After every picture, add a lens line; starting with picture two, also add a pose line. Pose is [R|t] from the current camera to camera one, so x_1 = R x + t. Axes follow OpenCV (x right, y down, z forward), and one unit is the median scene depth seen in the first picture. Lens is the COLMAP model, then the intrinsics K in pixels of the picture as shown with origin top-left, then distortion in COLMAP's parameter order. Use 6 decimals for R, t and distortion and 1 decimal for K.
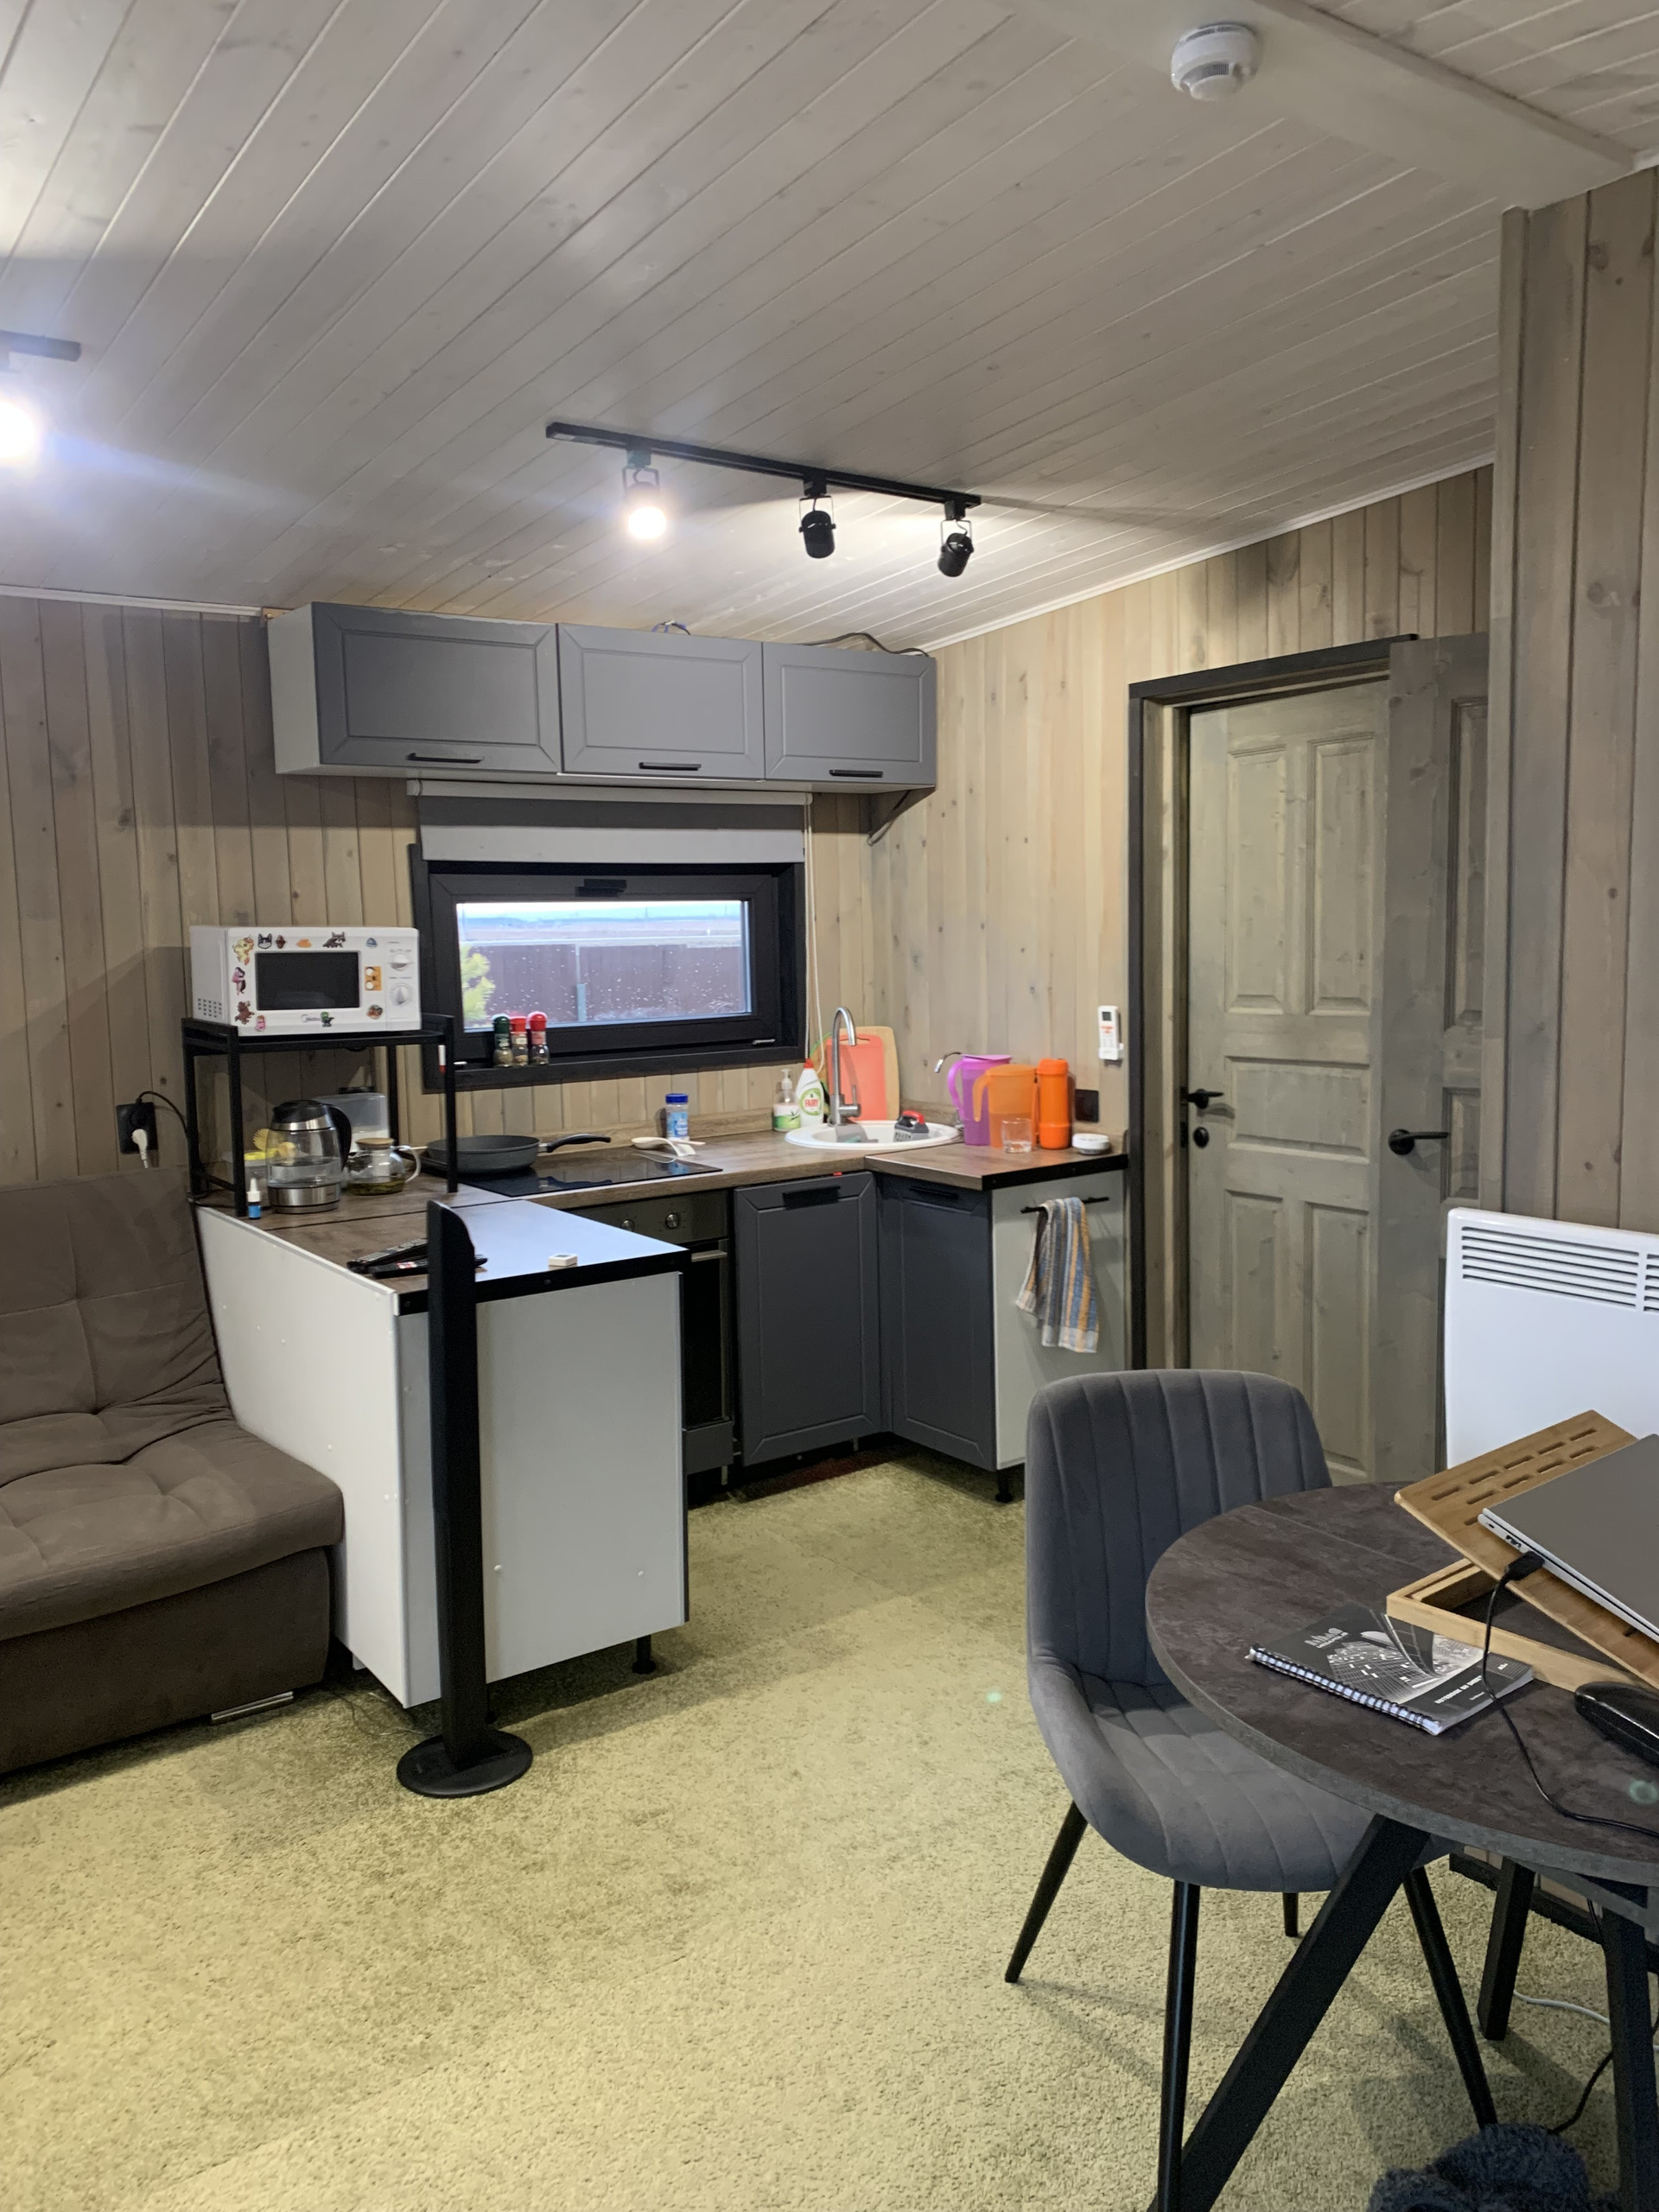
lens RADIAL K [[1698.6, 0, 830.3], [0, 1698.6, 1101.0], [0, 0, 1]] dist [0.023533, -0.047549]
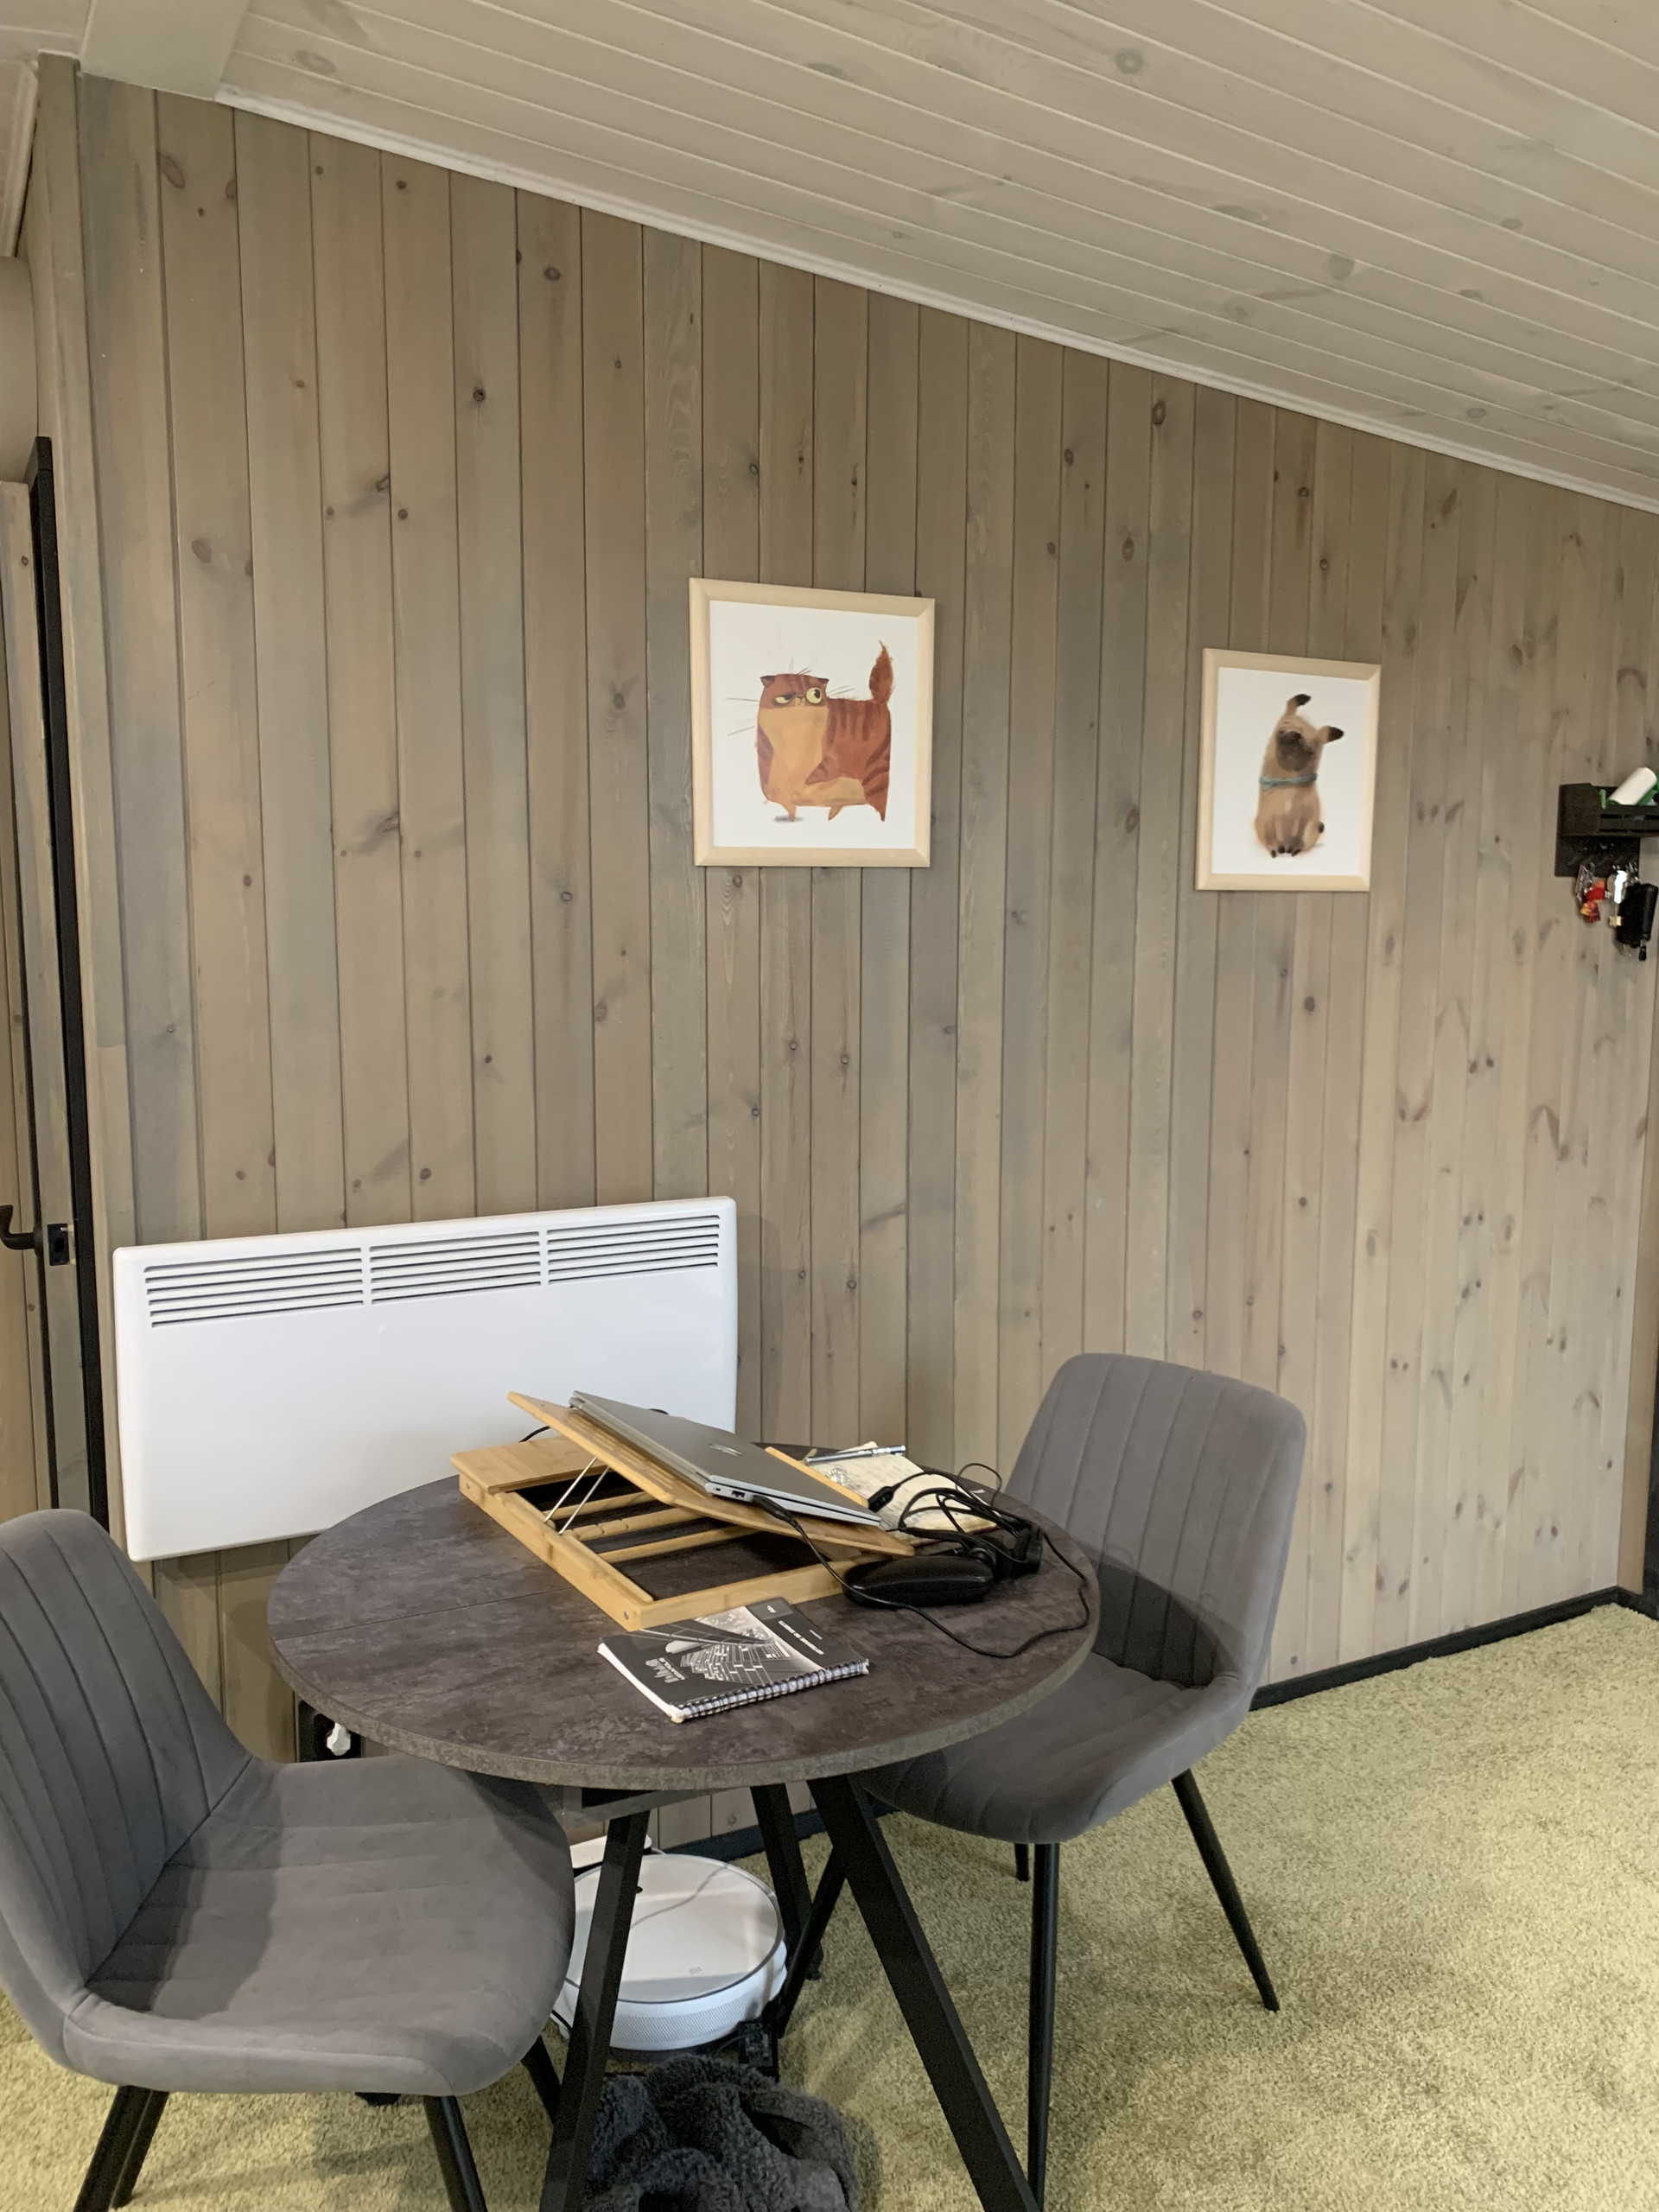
lens RADIAL K [[1701.5, 0, 823.4], [0, 1701.5, 1122.0], [0, 0, 1]] dist [0.011718, -0.006152]
pose [[0.134437, -0.101889, 0.985670, -0.133116], [0.100702, 0.990955, 0.088700, -0.012790], [-0.985792, 0.087334, 0.143481, 0.171541]]
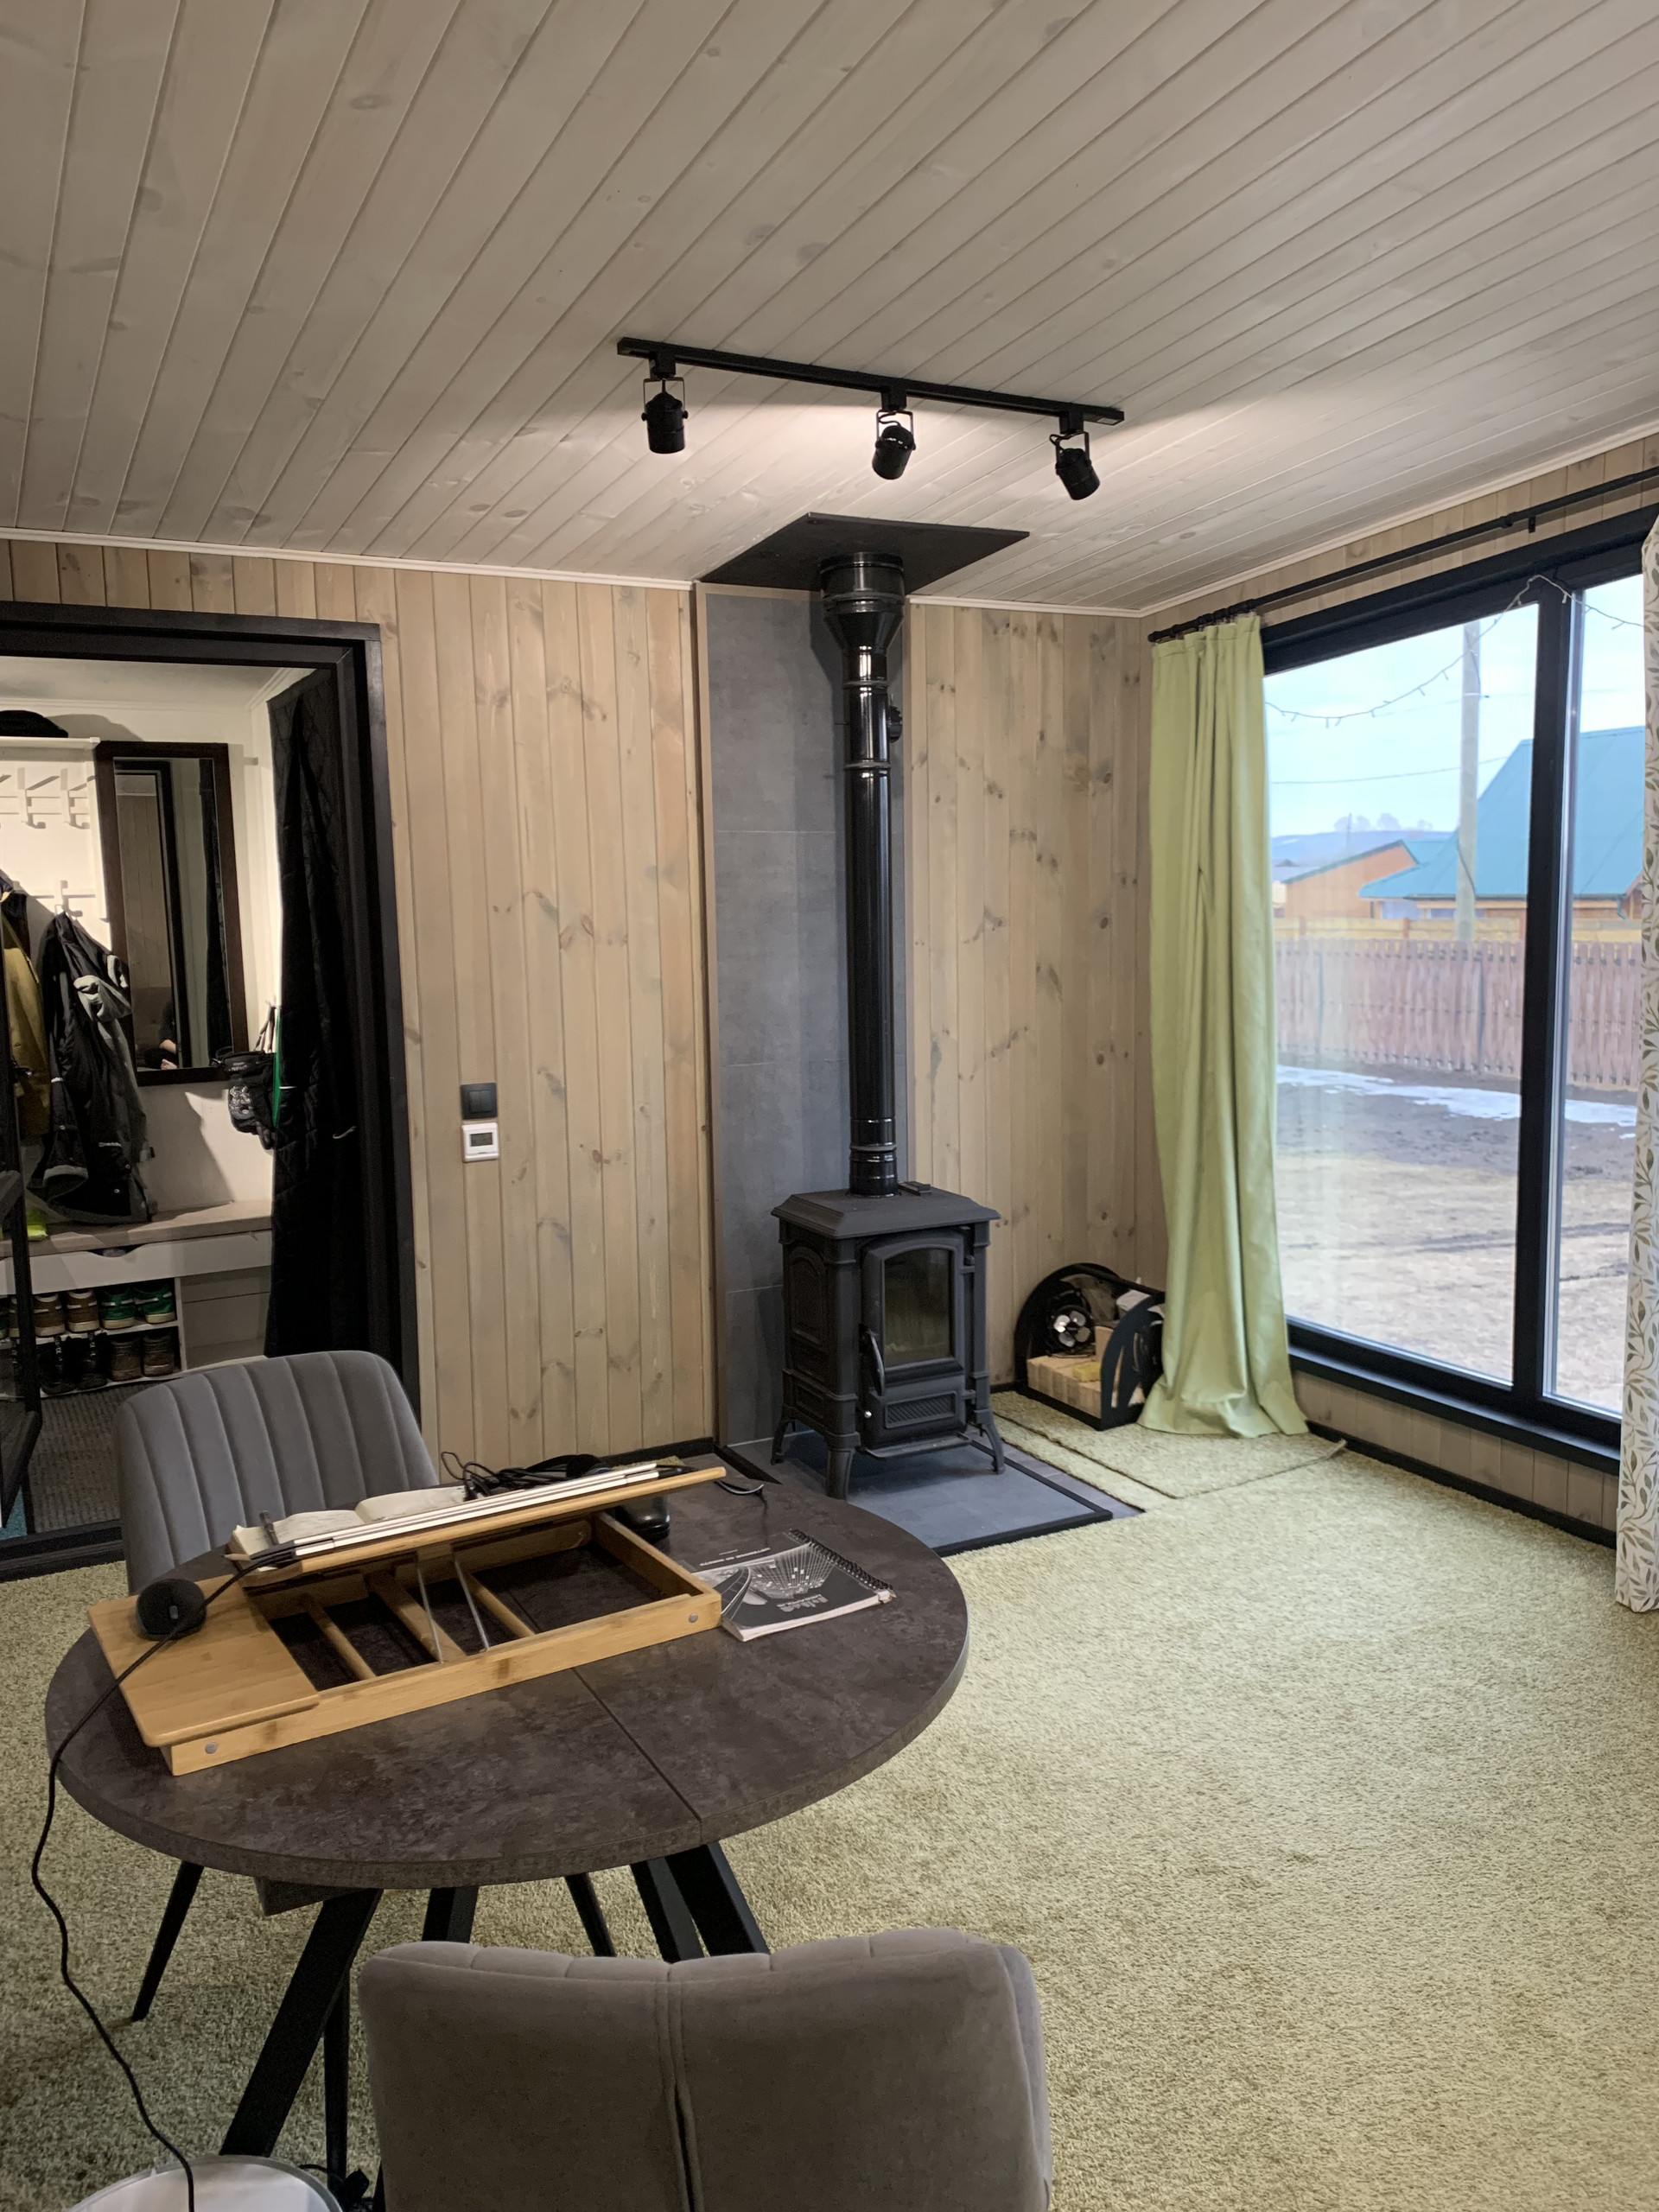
lens RADIAL K [[1676.3, 0, 836.2], [0, 1676.3, 1125.5], [0, 0, 1]] dist [0.103218, -0.160569]
pose [[-0.989774, 0.019599, 0.141294, 0.028114], [0.053261, 0.969659, 0.238589, -0.045396], [-0.132331, 0.243674, -0.960787, 0.430667]]
